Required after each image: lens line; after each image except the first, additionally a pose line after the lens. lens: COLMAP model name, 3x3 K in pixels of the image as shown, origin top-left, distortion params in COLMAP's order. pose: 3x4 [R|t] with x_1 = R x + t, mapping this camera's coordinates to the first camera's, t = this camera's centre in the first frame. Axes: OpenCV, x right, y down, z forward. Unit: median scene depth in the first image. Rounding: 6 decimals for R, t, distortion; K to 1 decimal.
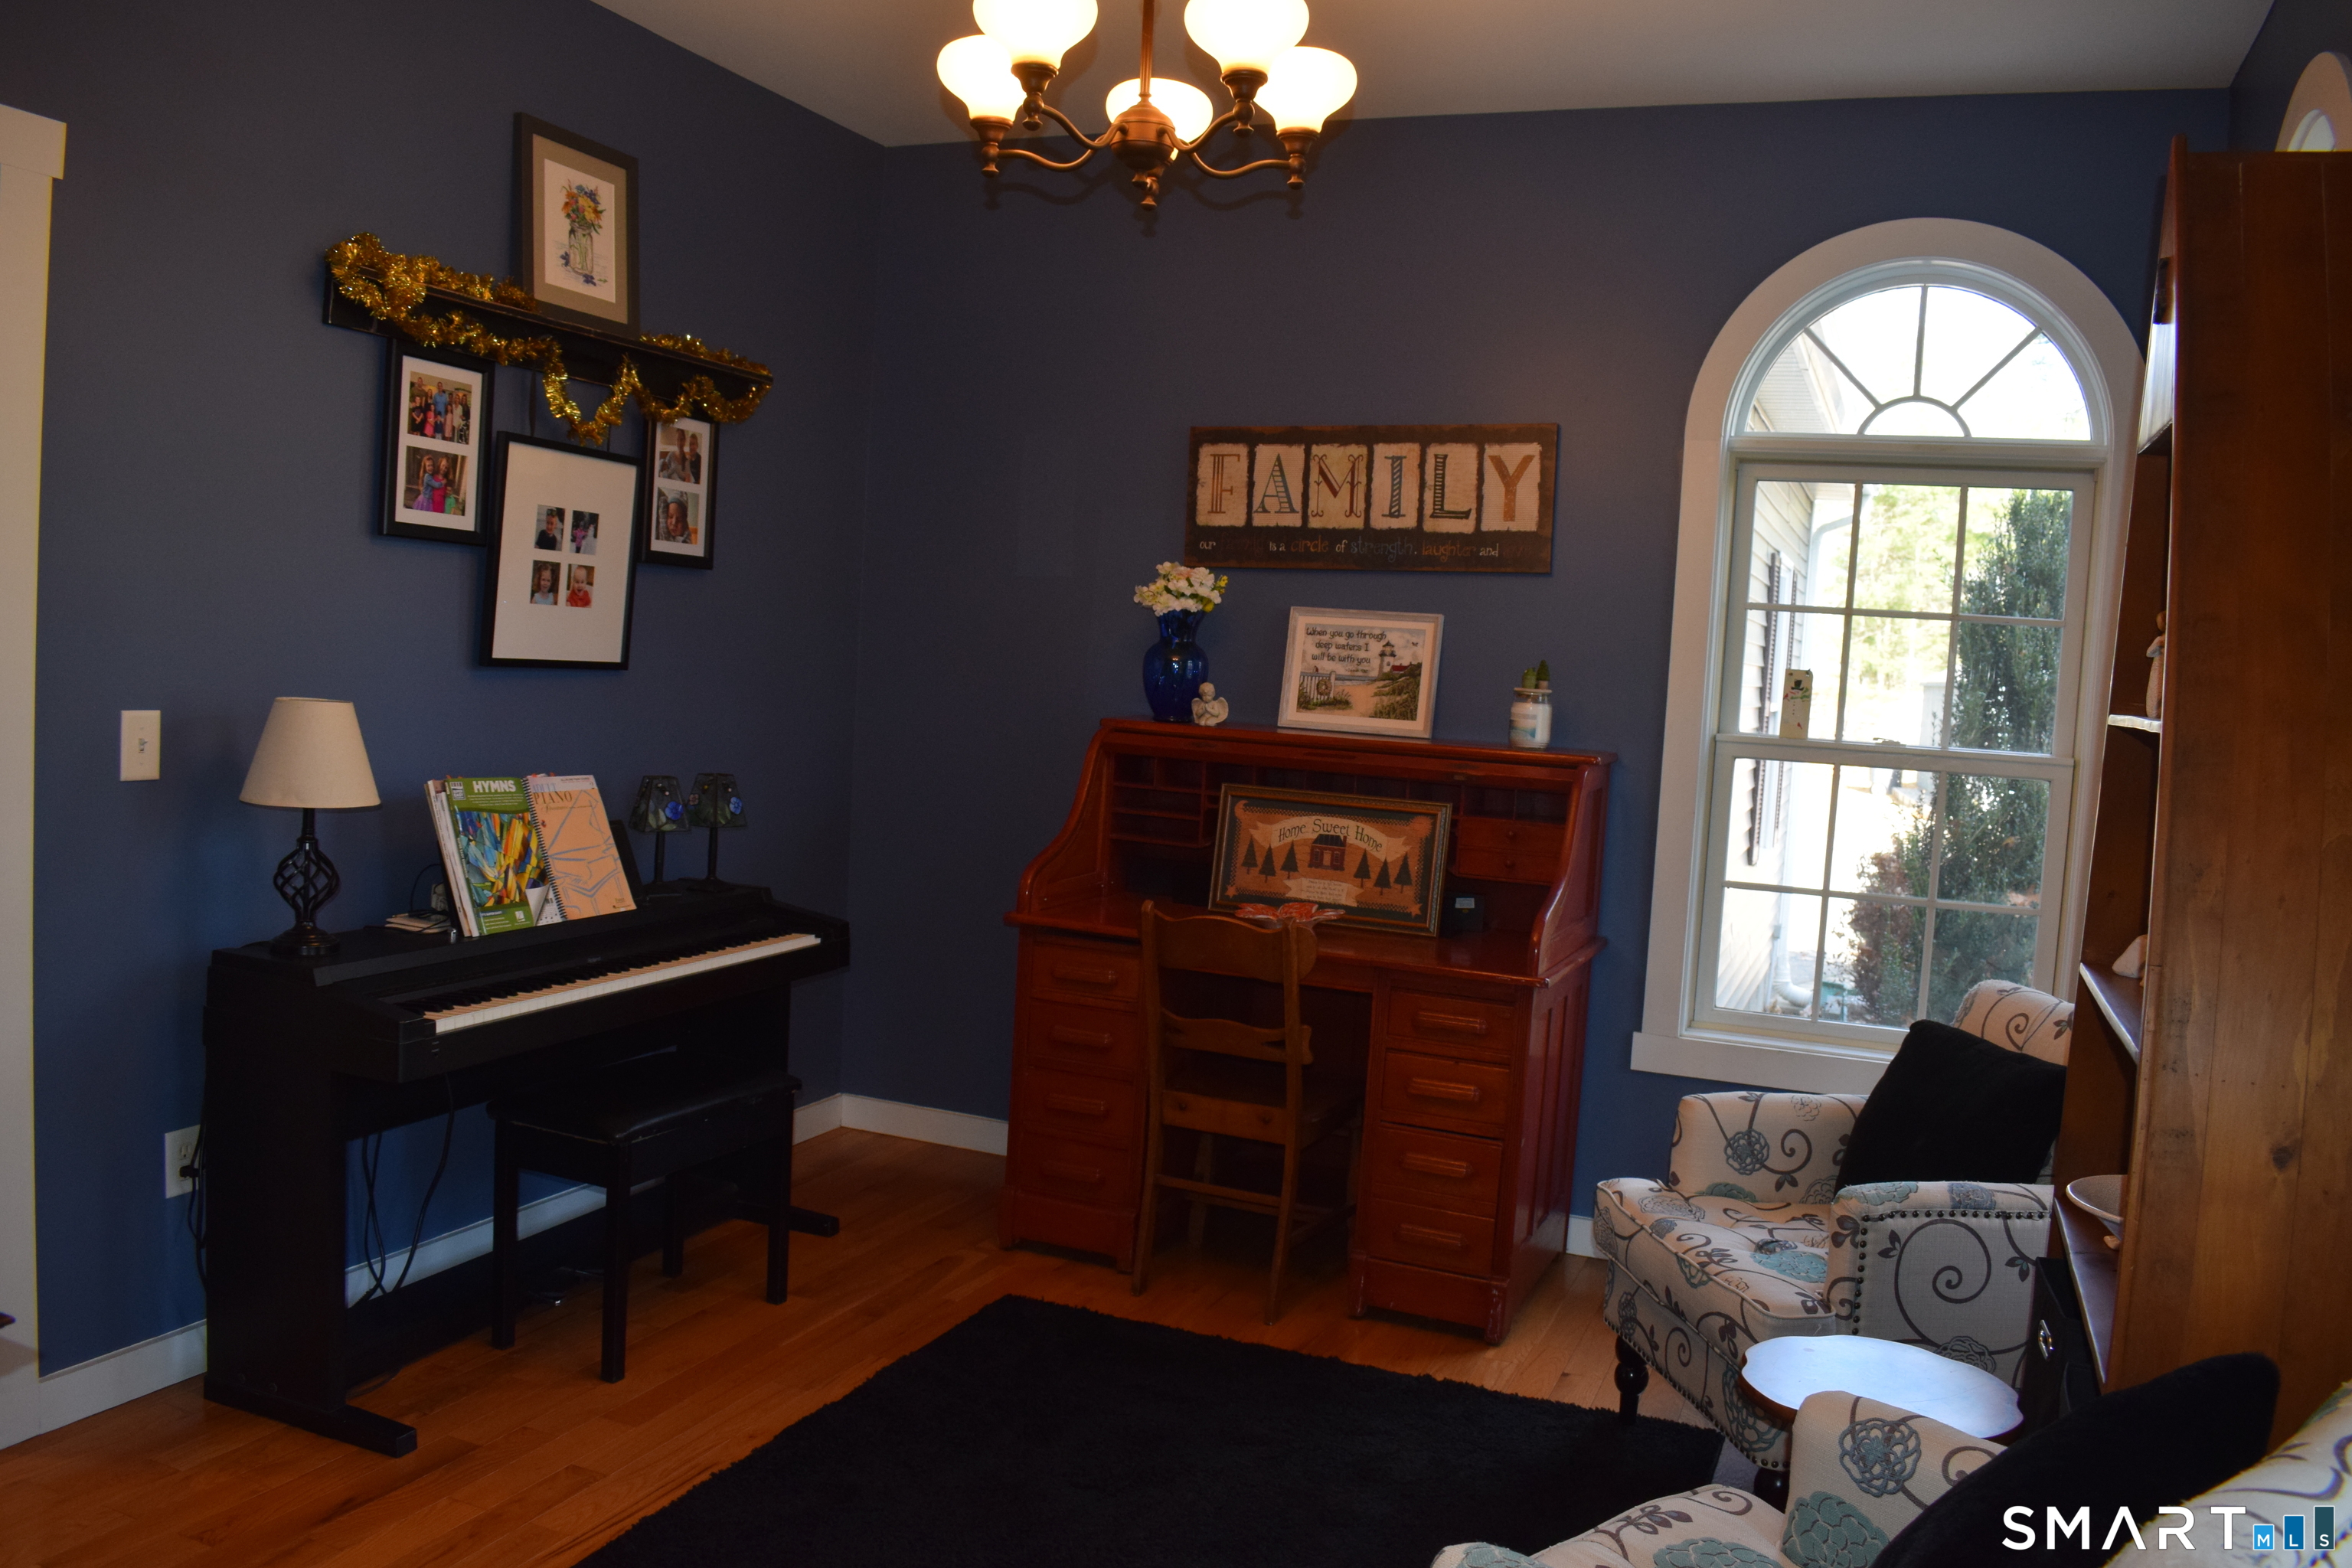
lens RADIAL K [[1849.2, 0, 1176.0], [0, 1849.2, 784.0], [0, 0, 1]] dist [-0.102096, 0.021840]
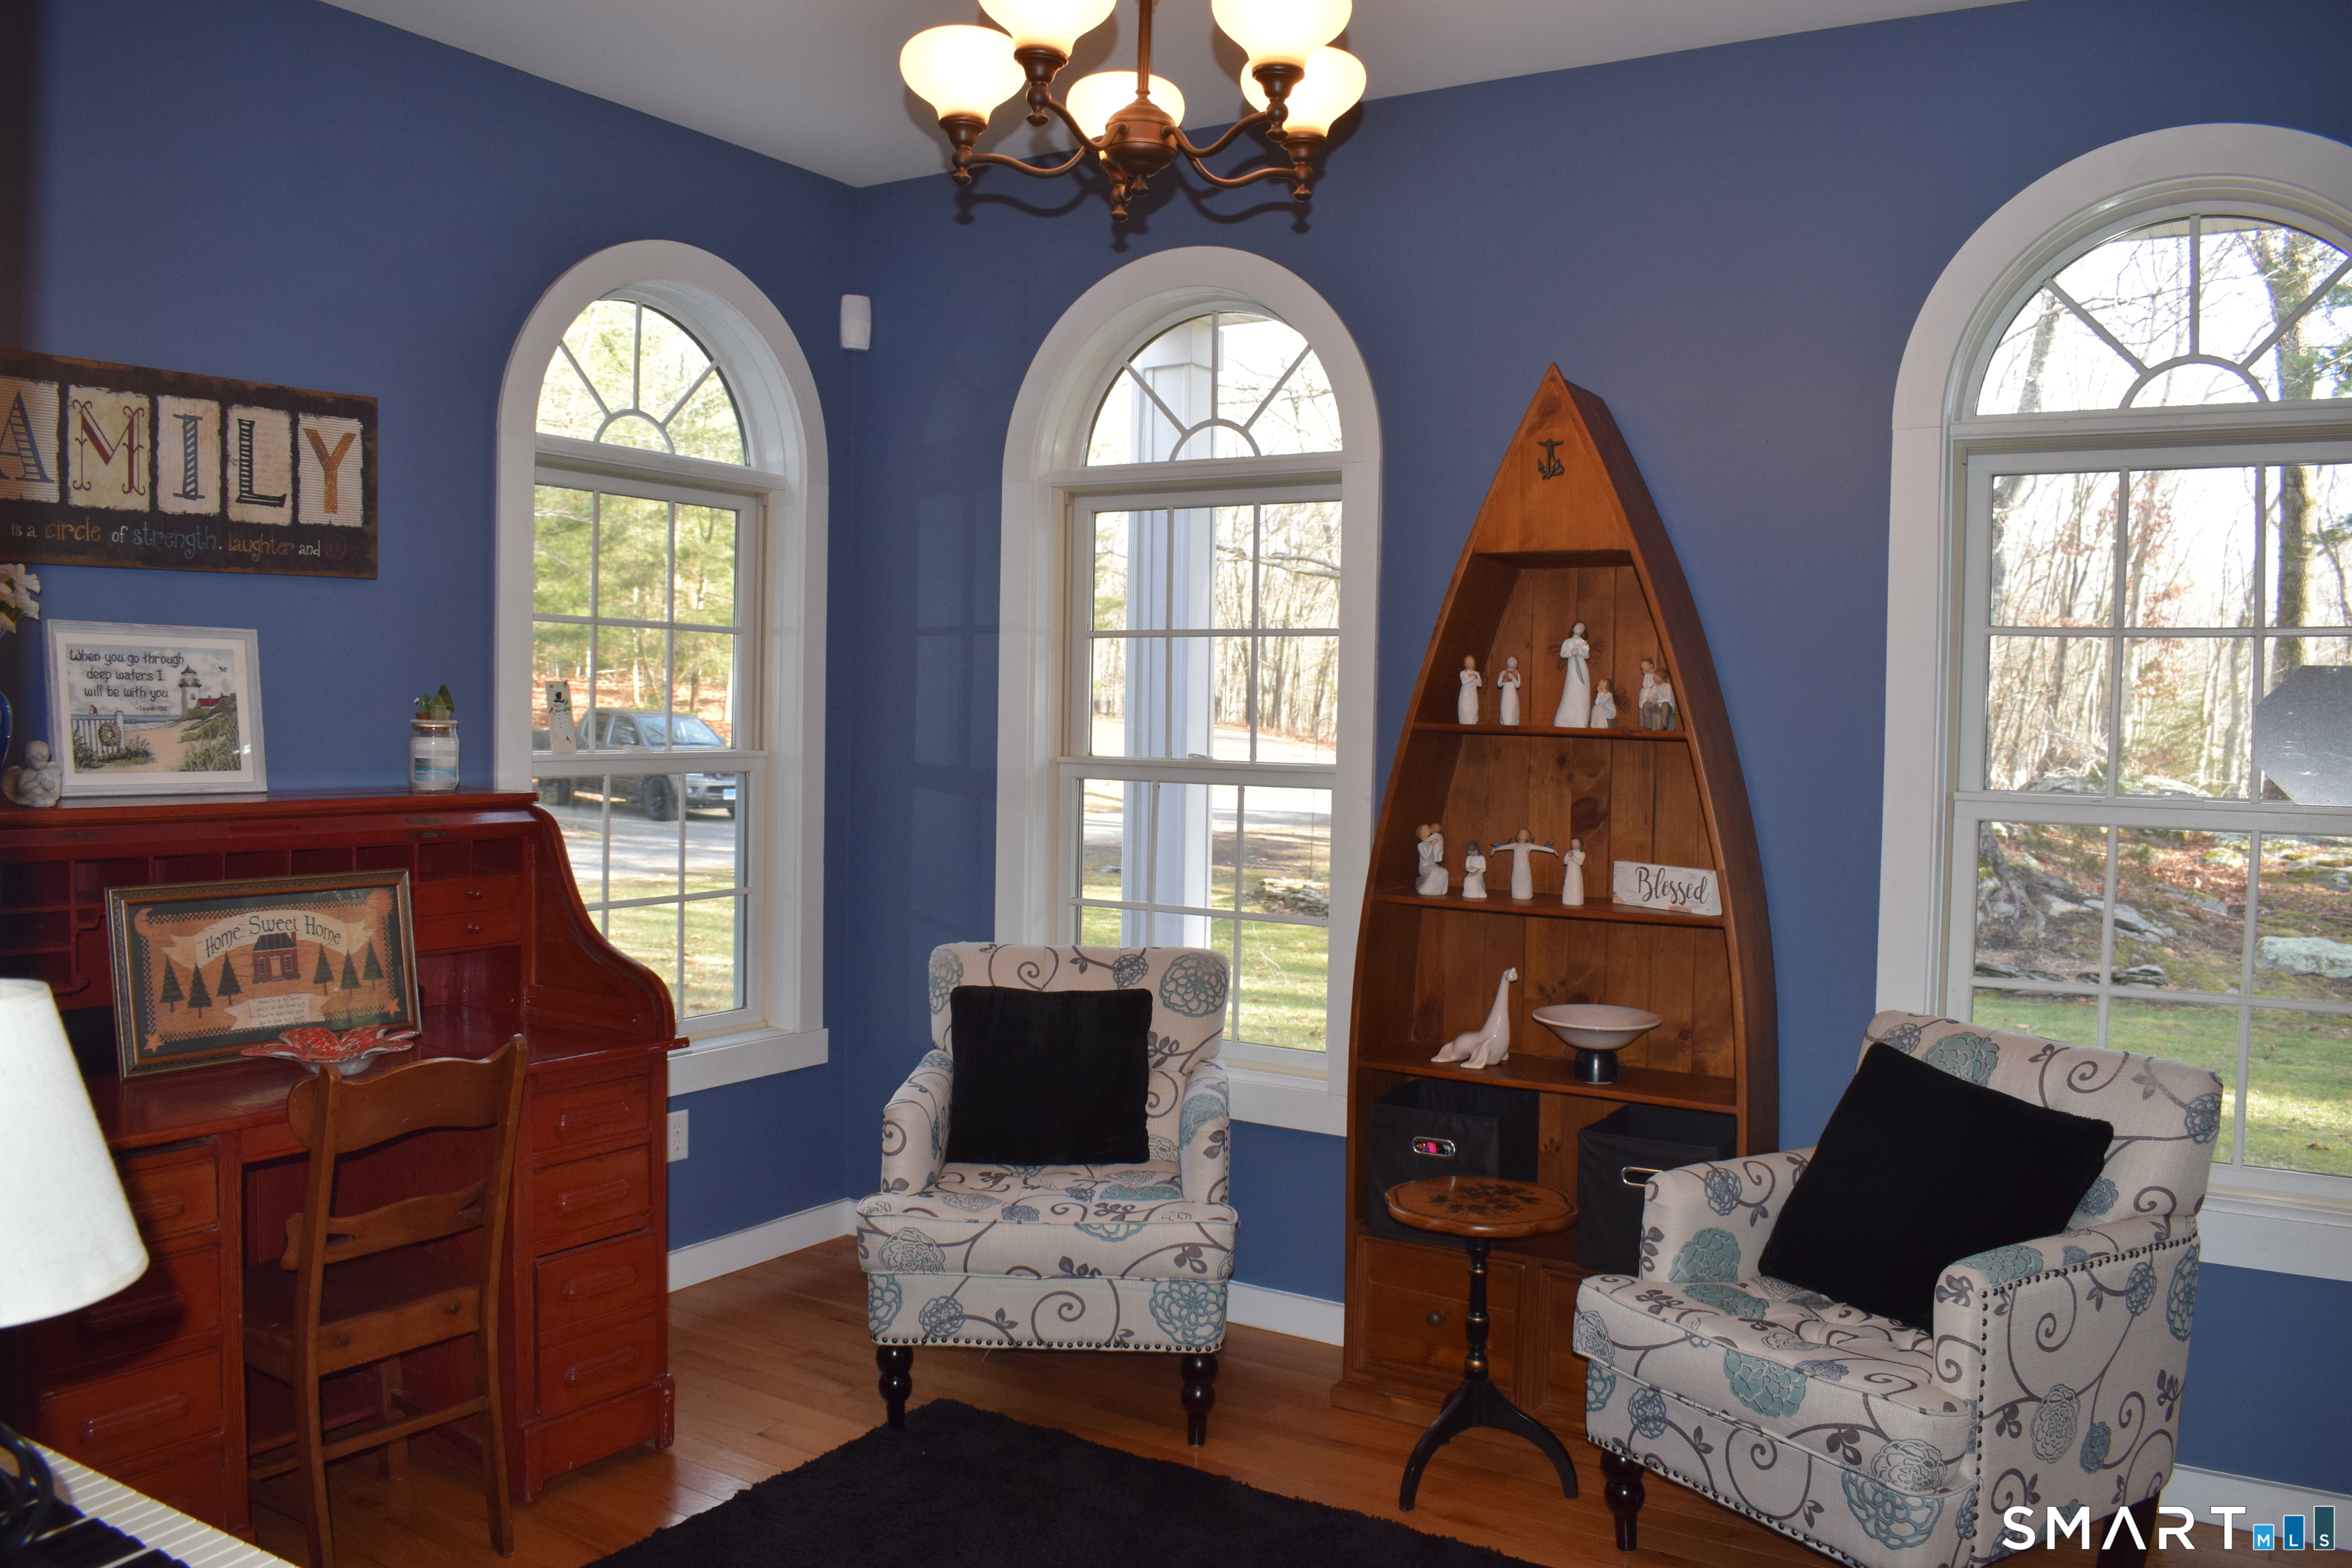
lens RADIAL K [[1849.2, 0, 1176.0], [0, 1849.2, 784.0], [0, 0, 1]] dist [-0.102096, 0.021840]
pose [[0.160480, -0.096947, 0.982266, -0.539461], [0.057251, 0.994404, 0.088791, -0.072719], [-0.985377, 0.041987, 0.165132, 0.501317]]
